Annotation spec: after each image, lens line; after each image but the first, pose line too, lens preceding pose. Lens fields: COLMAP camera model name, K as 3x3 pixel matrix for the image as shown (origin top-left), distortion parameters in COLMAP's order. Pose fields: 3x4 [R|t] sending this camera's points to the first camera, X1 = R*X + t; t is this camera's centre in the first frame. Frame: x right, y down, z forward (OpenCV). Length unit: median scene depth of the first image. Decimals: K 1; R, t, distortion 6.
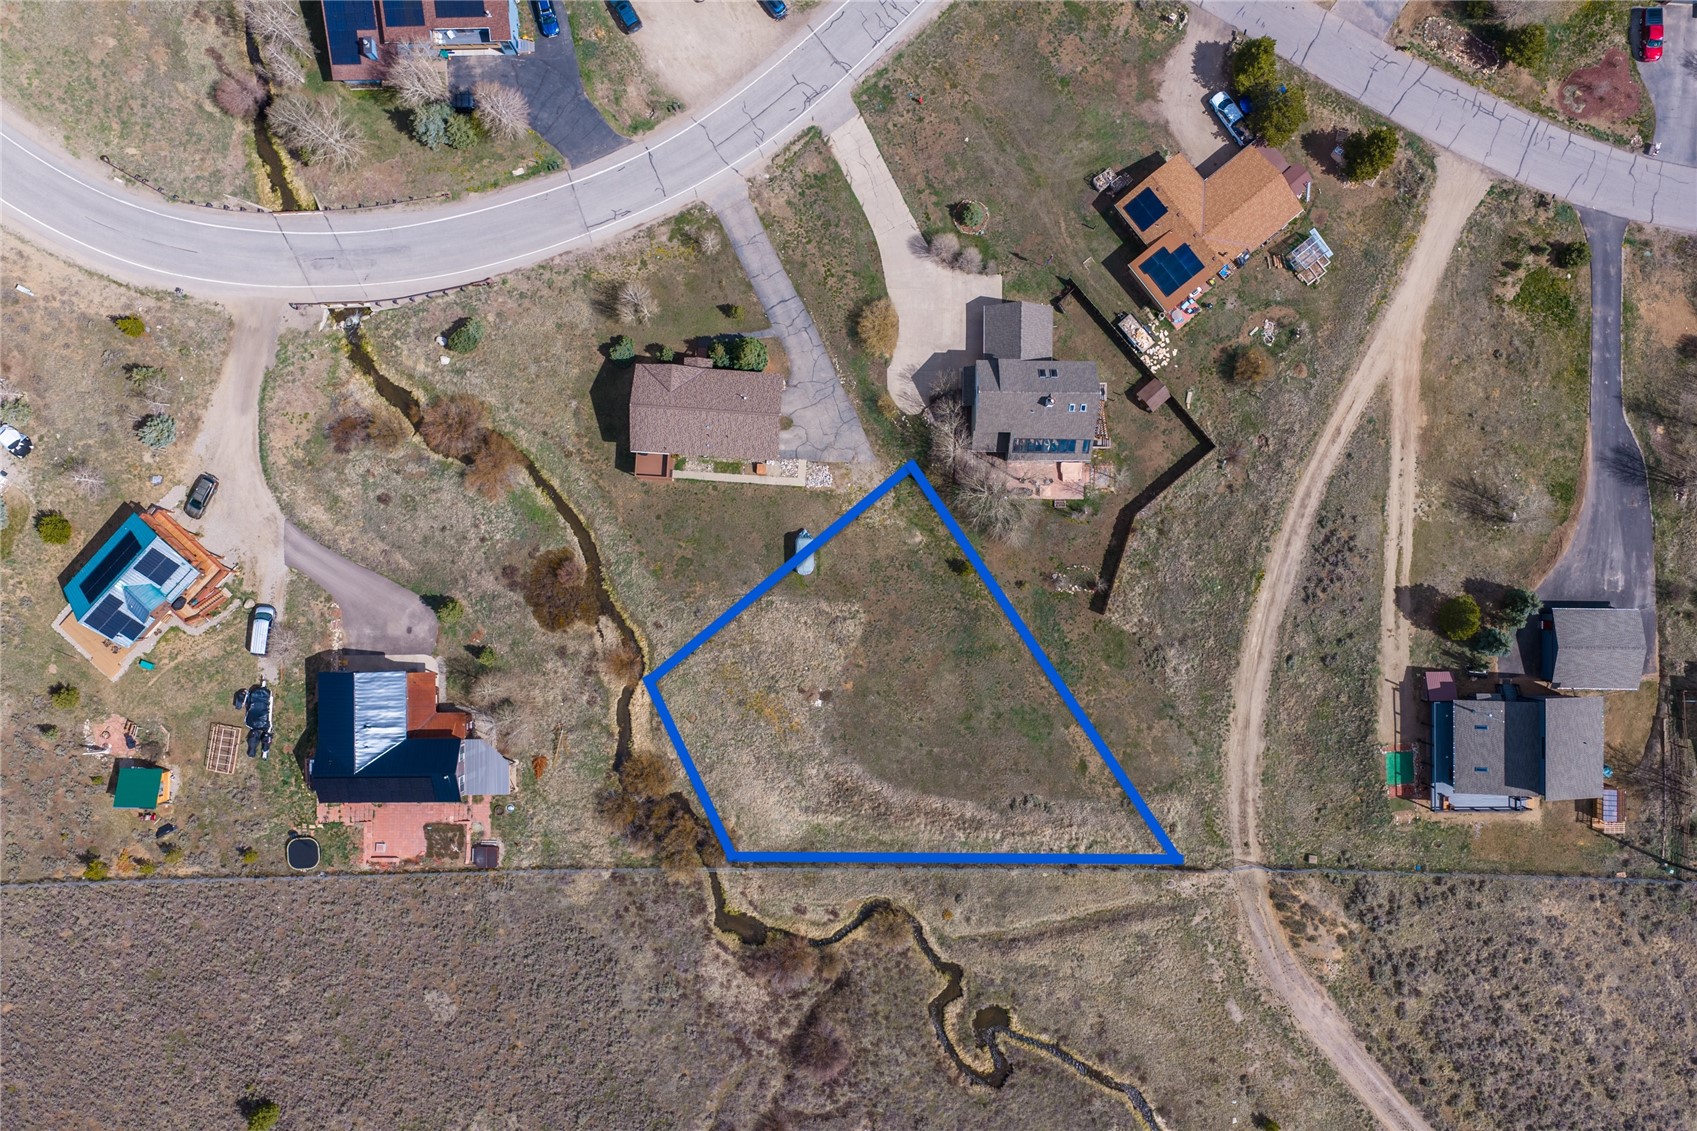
lens RADIAL K [[1398.2, 0, 843.4], [0, 1398.2, 583.3], [0, 0, 1]] dist [0.028164, -0.051024]
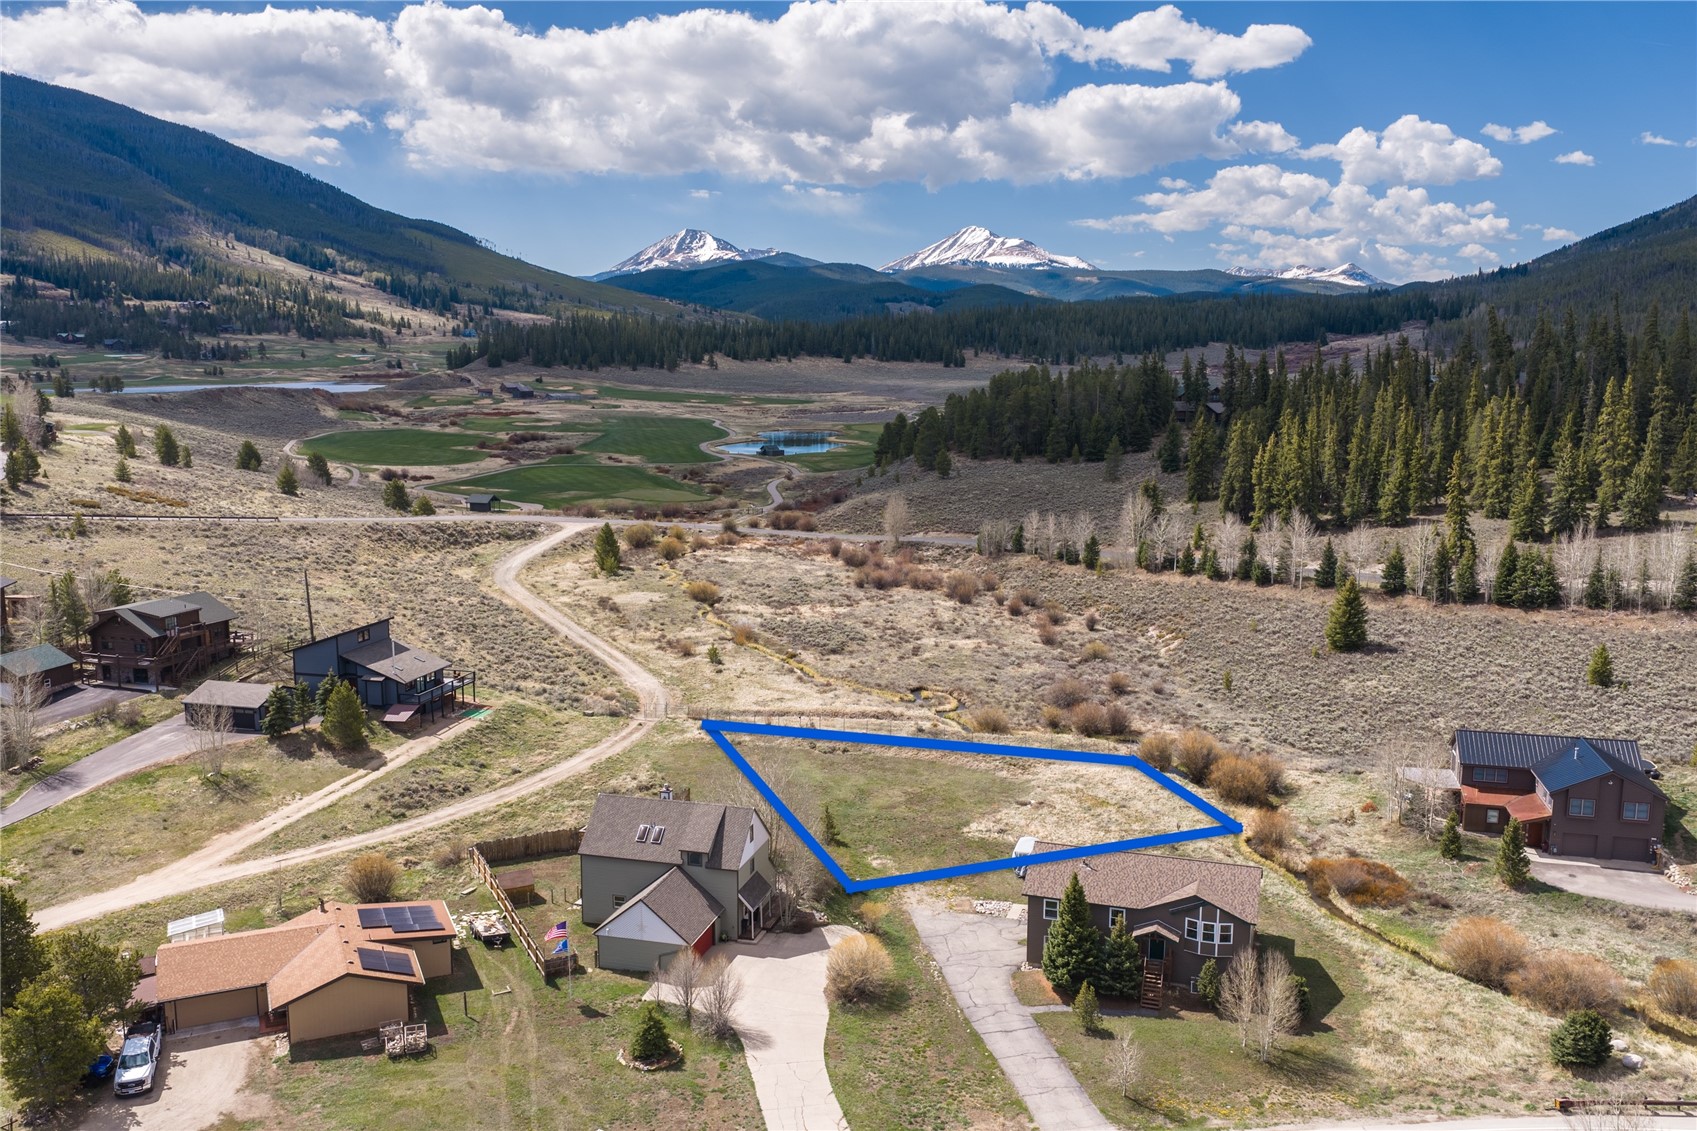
lens RADIAL K [[1407.3, 0, 844.2], [0, 1407.3, 574.9], [0, 0, 1]] dist [0.012087, -0.016821]
pose [[-0.966067, -0.044005, 0.254515, -0.119813], [0.258255, -0.148101, 0.954657, -0.755406], [-0.004316, 0.987993, 0.154440, 0.727322]]
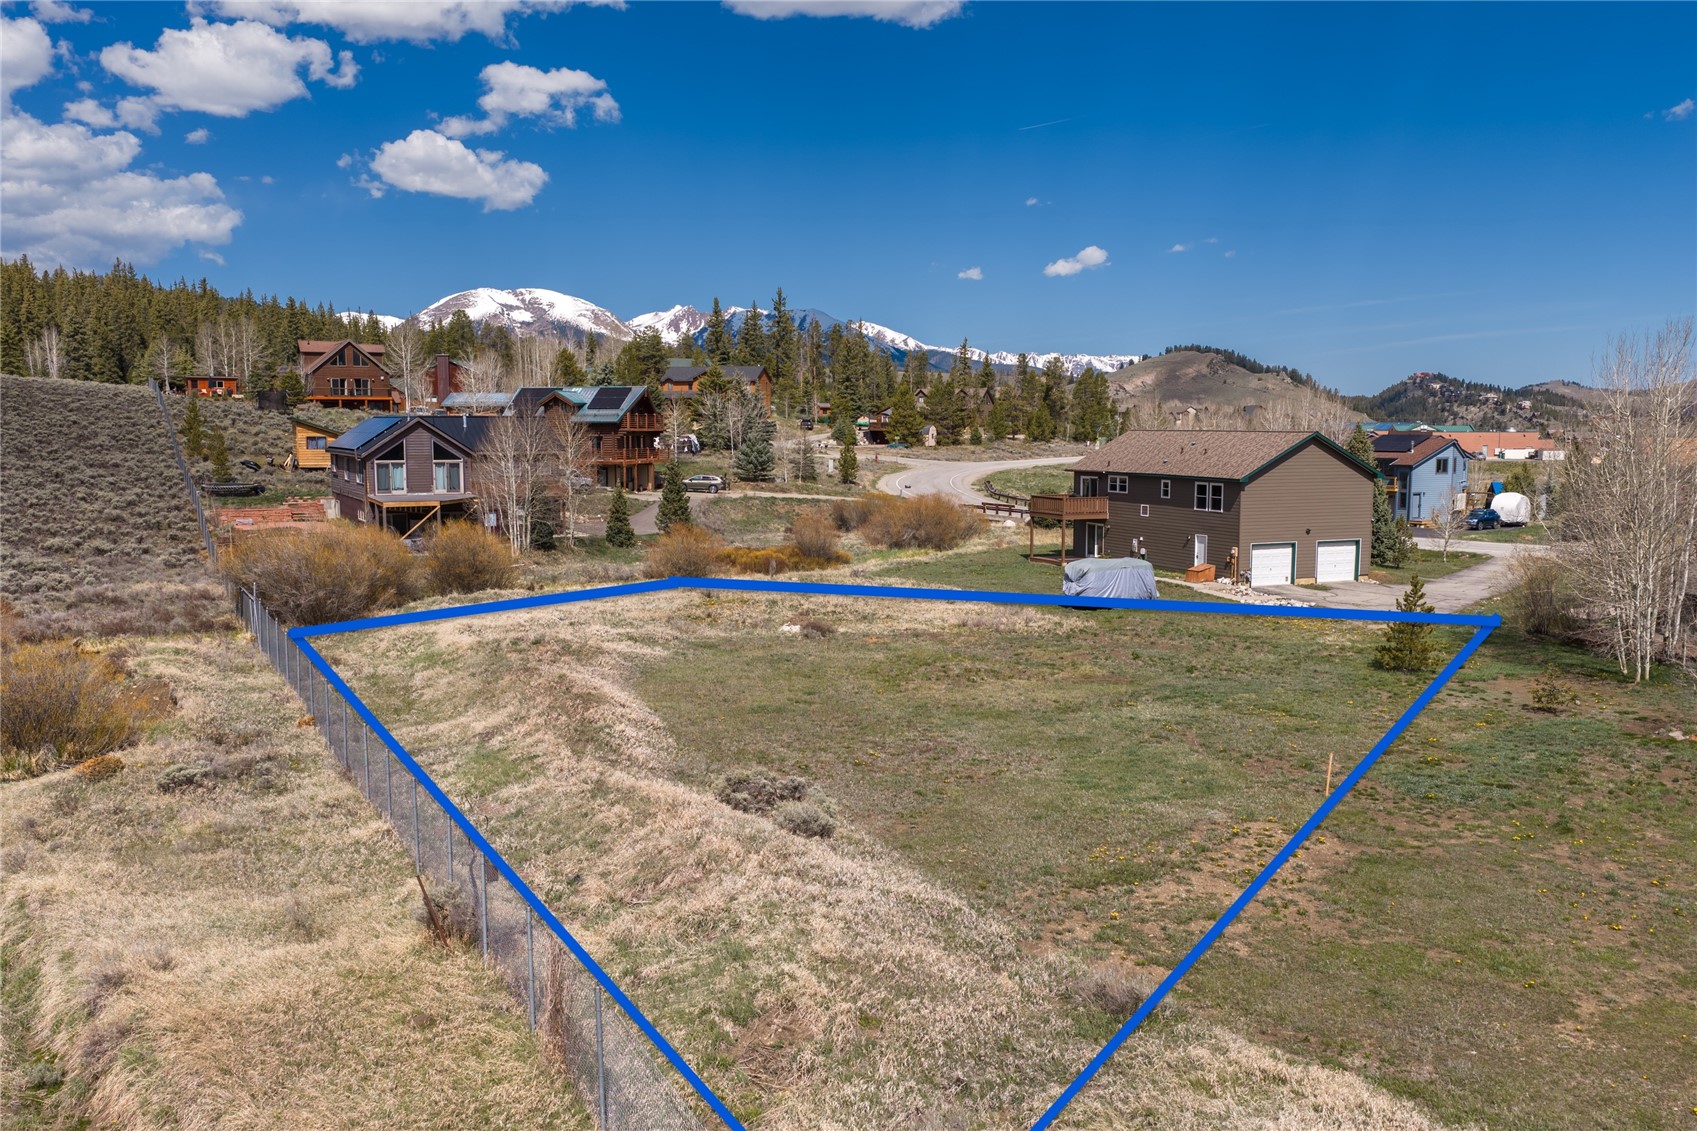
lens RADIAL K [[1401.8, 0, 843.0], [0, 1401.8, 586.0], [0, 0, 1]] dist [0.024556, -0.045592]
pose [[0.457891, 0.104491, -0.882847, 0.294758], [-0.888996, 0.059116, -0.454083, 0.231253], [0.004742, 0.992767, 0.119960, 0.948251]]
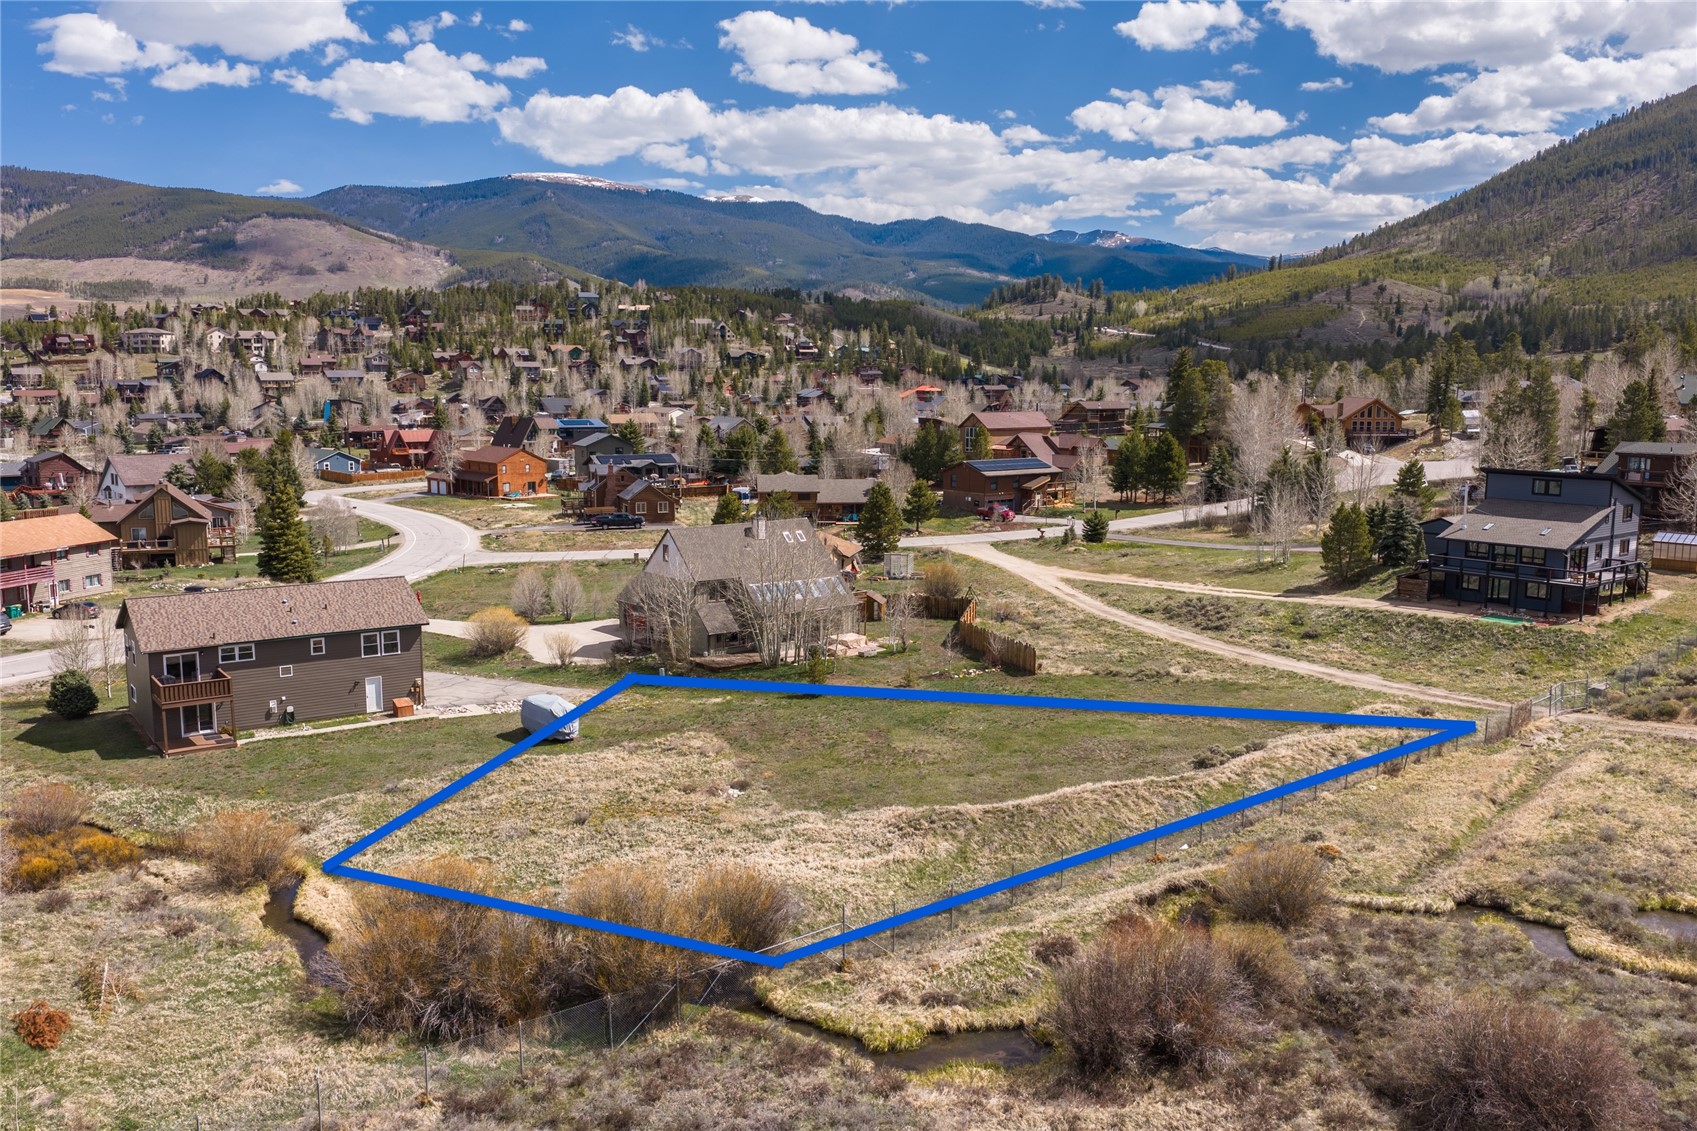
lens RADIAL K [[1401.8, 0, 843.0], [0, 1401.8, 586.0], [0, 0, 1]] dist [0.024556, -0.045592]
pose [[0.778944, -0.093791, 0.620041, -0.259063], [0.627062, 0.126513, -0.768627, 0.437796], [-0.006353, 0.987521, 0.157359, 0.866714]]
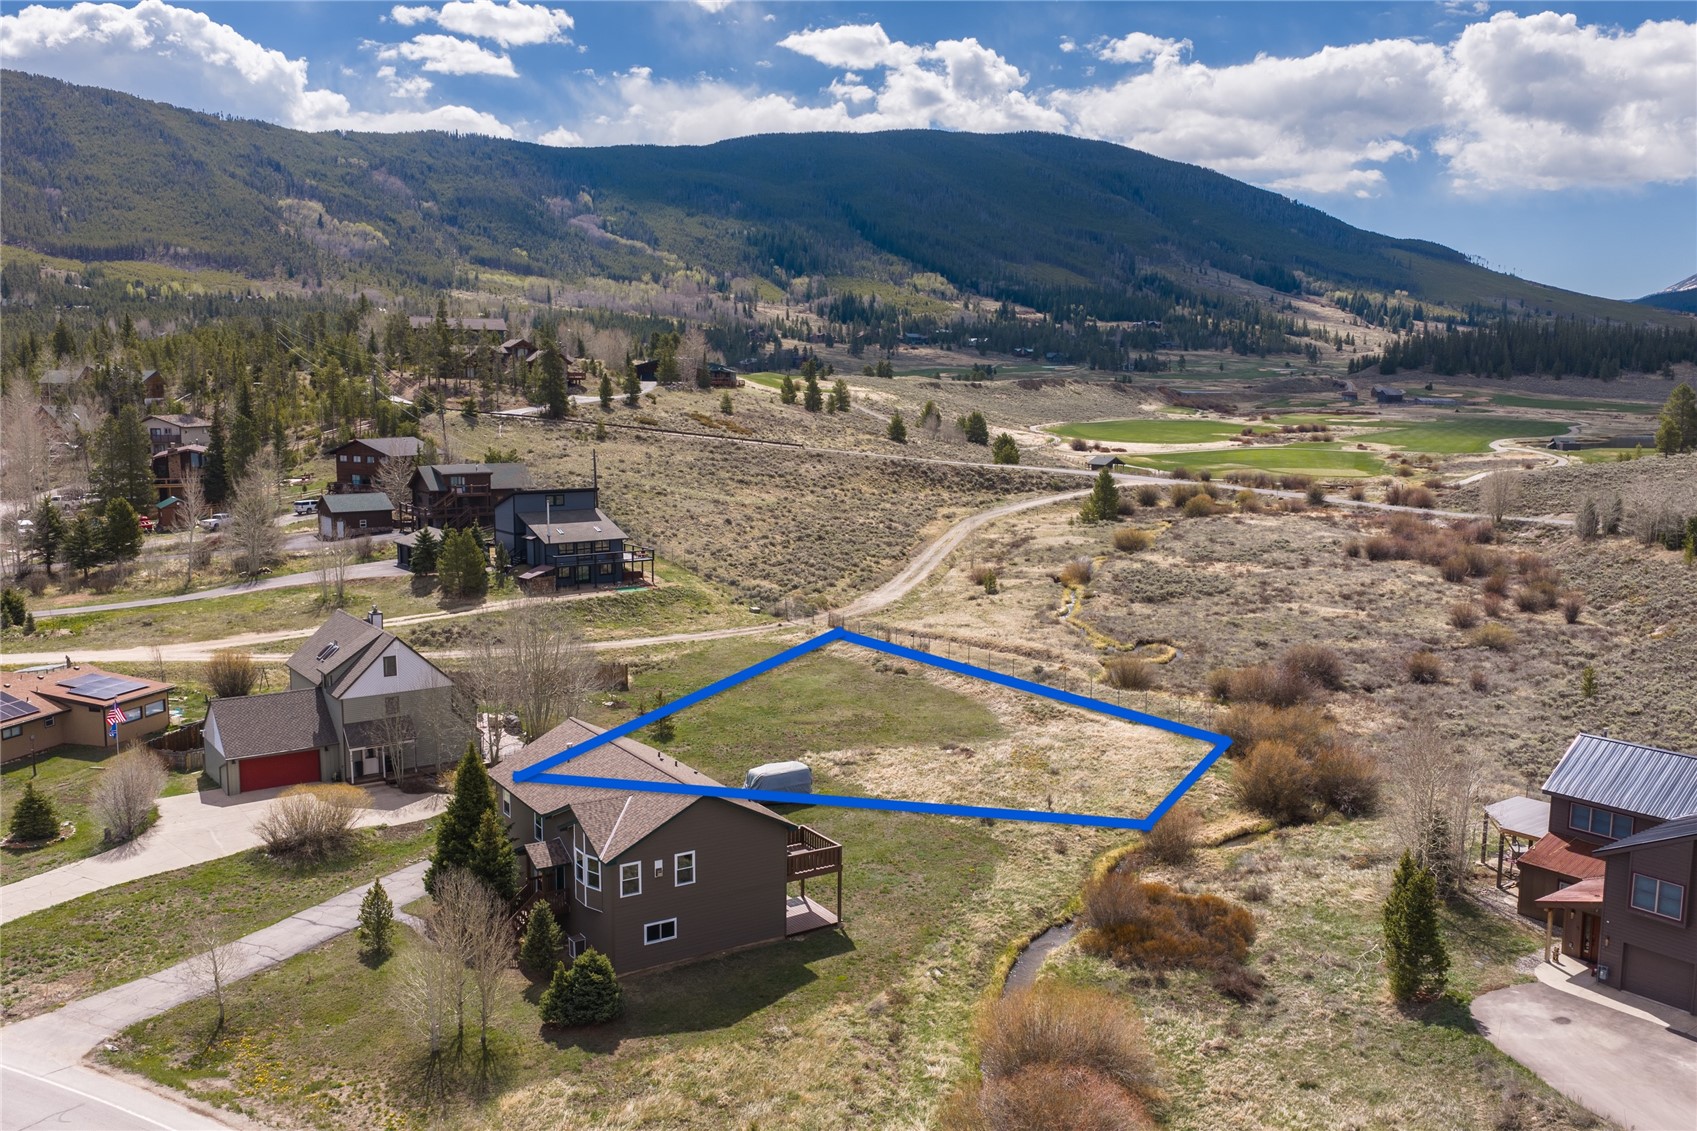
lens RADIAL K [[1407.1, 0, 836.7], [0, 1407.1, 571.9], [0, 0, 1]] dist [0.006282, -0.010642]
pose [[-0.582971, -0.115517, 0.804239, -0.476858], [0.812437, -0.071235, 0.578681, -0.316215], [-0.009558, 0.990748, 0.135378, 0.838552]]
